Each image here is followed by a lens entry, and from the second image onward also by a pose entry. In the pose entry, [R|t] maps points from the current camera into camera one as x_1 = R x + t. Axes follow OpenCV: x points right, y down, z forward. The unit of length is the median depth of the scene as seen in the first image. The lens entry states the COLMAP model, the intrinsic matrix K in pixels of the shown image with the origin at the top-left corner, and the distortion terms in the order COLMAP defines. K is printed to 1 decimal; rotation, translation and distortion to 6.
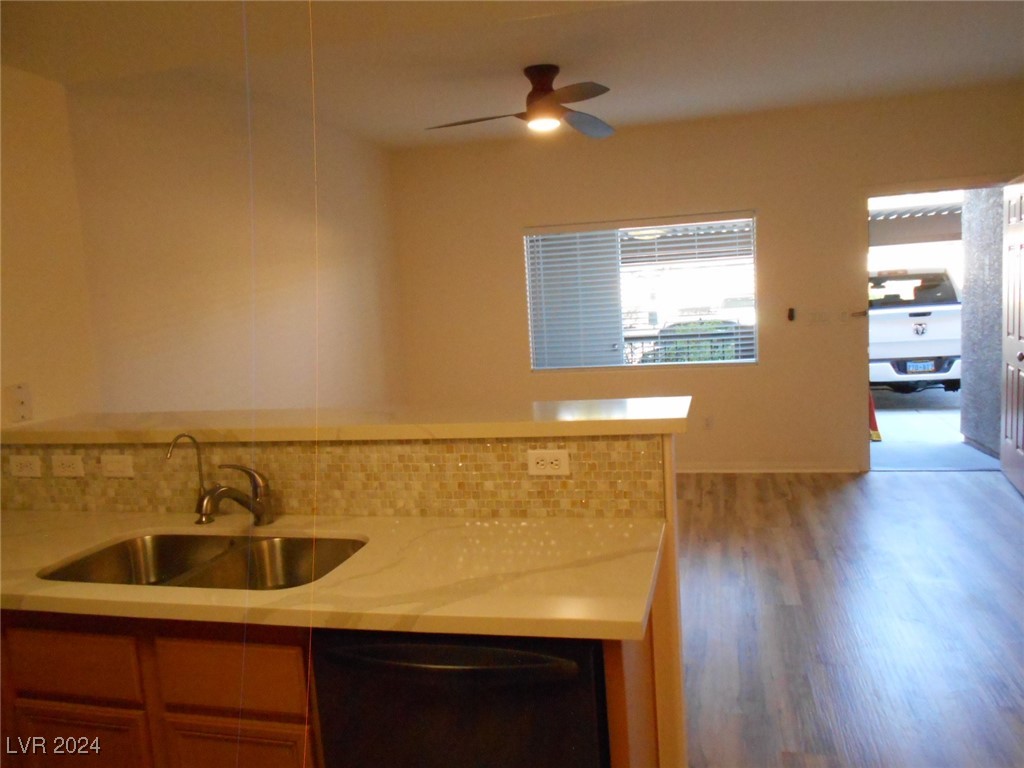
lens RADIAL K [[818.7, 0, 515.0], [0, 818.7, 324.2], [0, 0, 1]] dist [-0.029793, 0.032701]
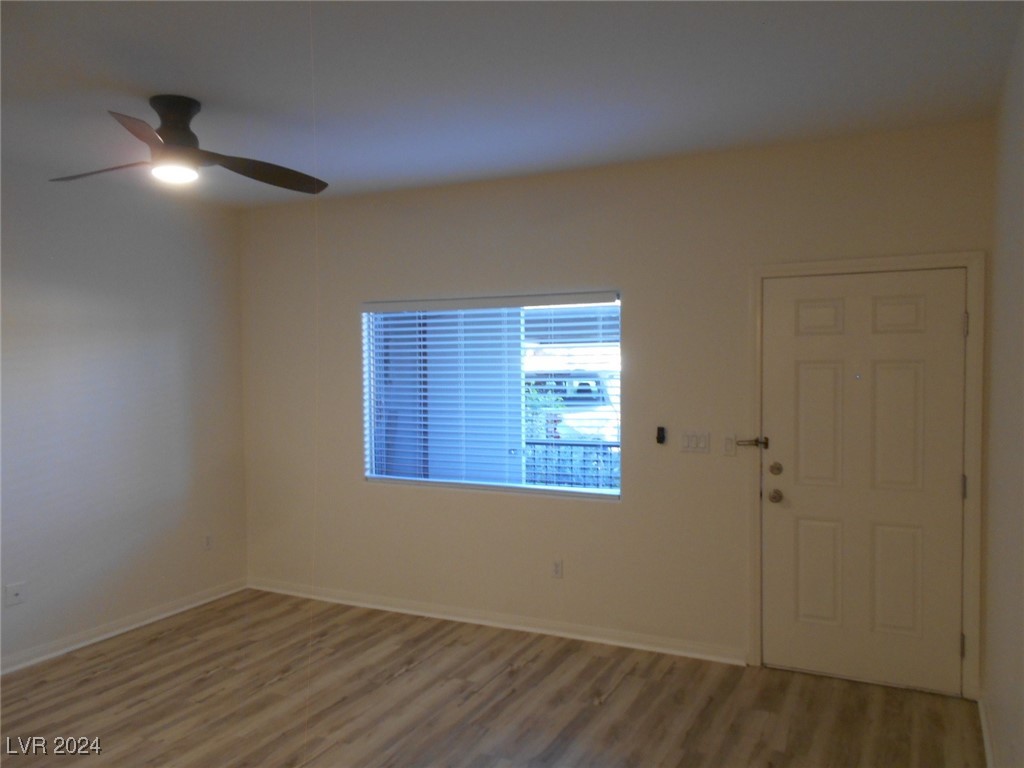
lens RADIAL K [[818.7, 0, 493.8], [0, 818.7, 357.2], [0, 0, 1]] dist [-0.029793, 0.032701]
pose [[0.975596, 0.047286, -0.214421, 0.345865], [-0.054204, 0.998178, -0.026496, -0.054037], [0.212777, 0.037472, 0.976382, 0.252336]]
